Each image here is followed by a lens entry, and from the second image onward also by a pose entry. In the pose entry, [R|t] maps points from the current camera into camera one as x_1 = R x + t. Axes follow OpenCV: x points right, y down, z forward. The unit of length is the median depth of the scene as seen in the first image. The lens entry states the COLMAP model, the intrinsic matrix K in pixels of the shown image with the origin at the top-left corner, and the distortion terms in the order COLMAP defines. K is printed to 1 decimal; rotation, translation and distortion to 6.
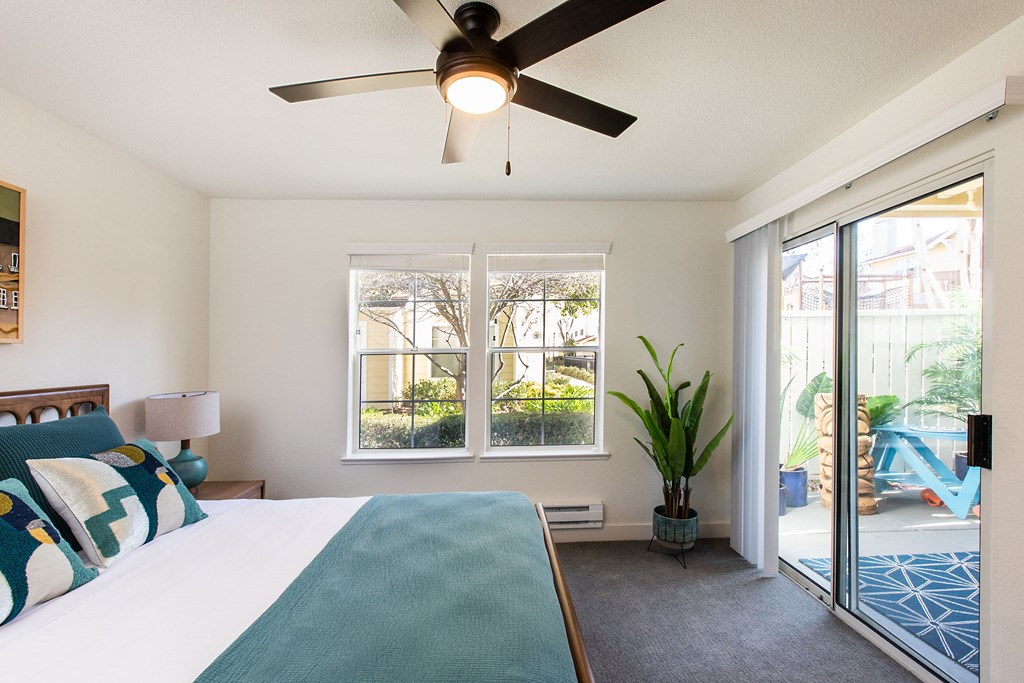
lens RADIAL K [[454.7, 0, 515.6], [0, 454.7, 350.3], [0, 0, 1]] dist [0.002103, 0.000317]
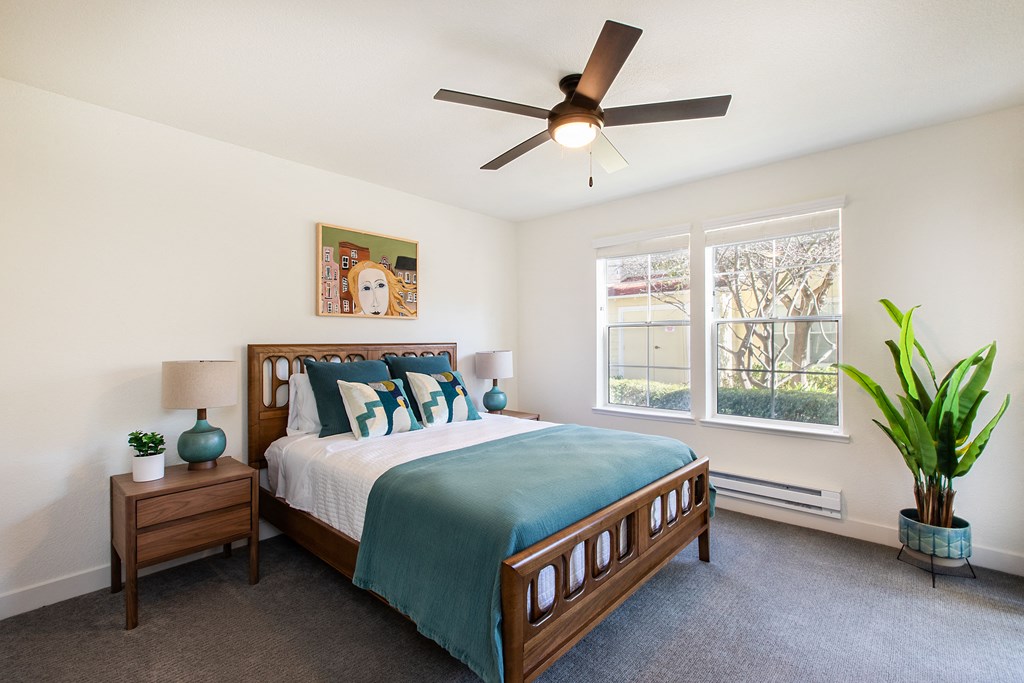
lens RADIAL K [[454.7, 0, 510.5], [0, 454.7, 338.0], [0, 0, 1]] dist [0.002103, 0.000317]
pose [[0.712801, 0.003891, -0.701356, 0.490048], [0.000224, 0.999983, 0.005775, 0.045469], [0.701366, -0.004273, 0.712788, -0.108202]]
